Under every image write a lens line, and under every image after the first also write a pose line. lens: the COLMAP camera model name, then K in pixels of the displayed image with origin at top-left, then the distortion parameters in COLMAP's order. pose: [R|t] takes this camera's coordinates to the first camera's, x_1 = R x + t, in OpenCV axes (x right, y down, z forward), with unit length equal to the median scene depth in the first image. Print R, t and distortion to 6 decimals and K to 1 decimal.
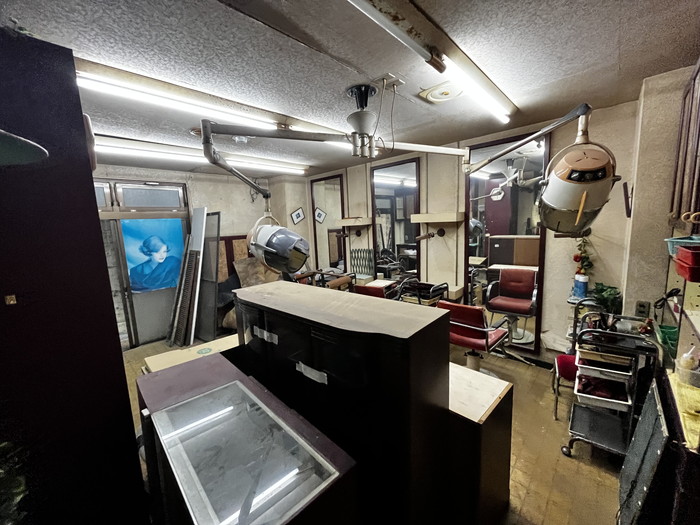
lens RADIAL K [[282.7, 0, 351.3], [0, 282.7, 264.1], [0, 0, 1]] dist [0.001676, 0.000378]
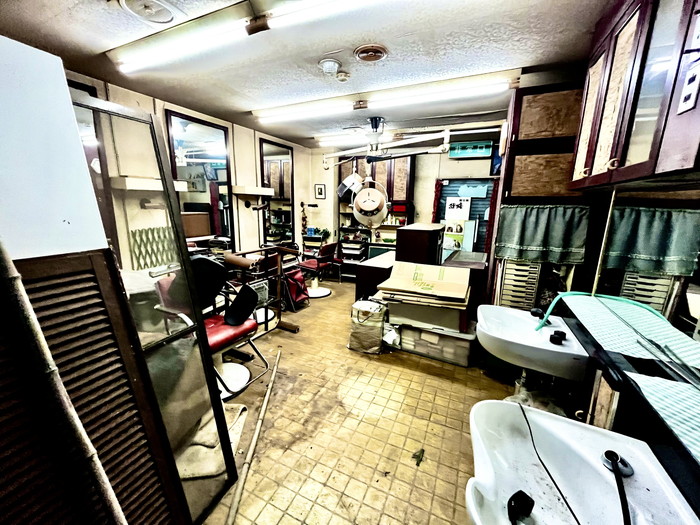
lens RADIAL K [[282.7, 0, 351.3], [0, 282.7, 264.1], [0, 0, 1]] dist [0.001676, 0.000378]
pose [[-0.305229, -0.163387, 0.938158, -0.849694], [0.127178, 0.969352, 0.210197, -0.057506], [-0.943748, 0.183471, -0.275095, 0.877906]]
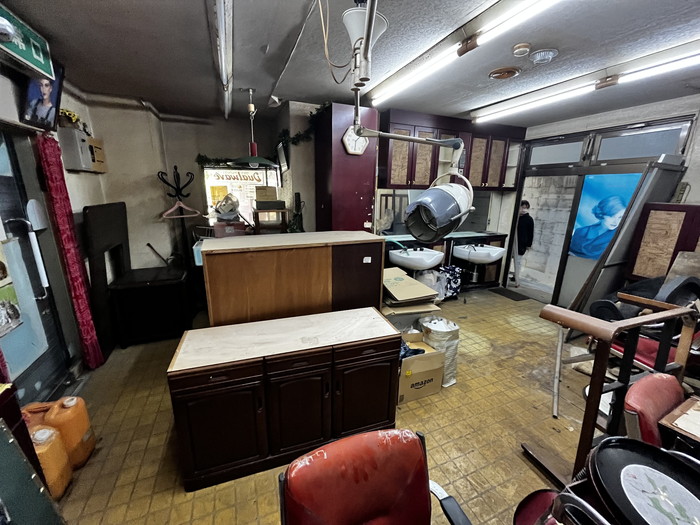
lens RADIAL K [[282.7, 0, 351.3], [0, 282.7, 264.1], [0, 0, 1]] dist [0.001676, 0.000378]
pose [[-0.423400, 0.270634, -0.864575, 0.380015], [-0.130129, 0.926273, 0.353674, -0.108057], [0.896548, 0.262251, -0.356967, 0.670660]]
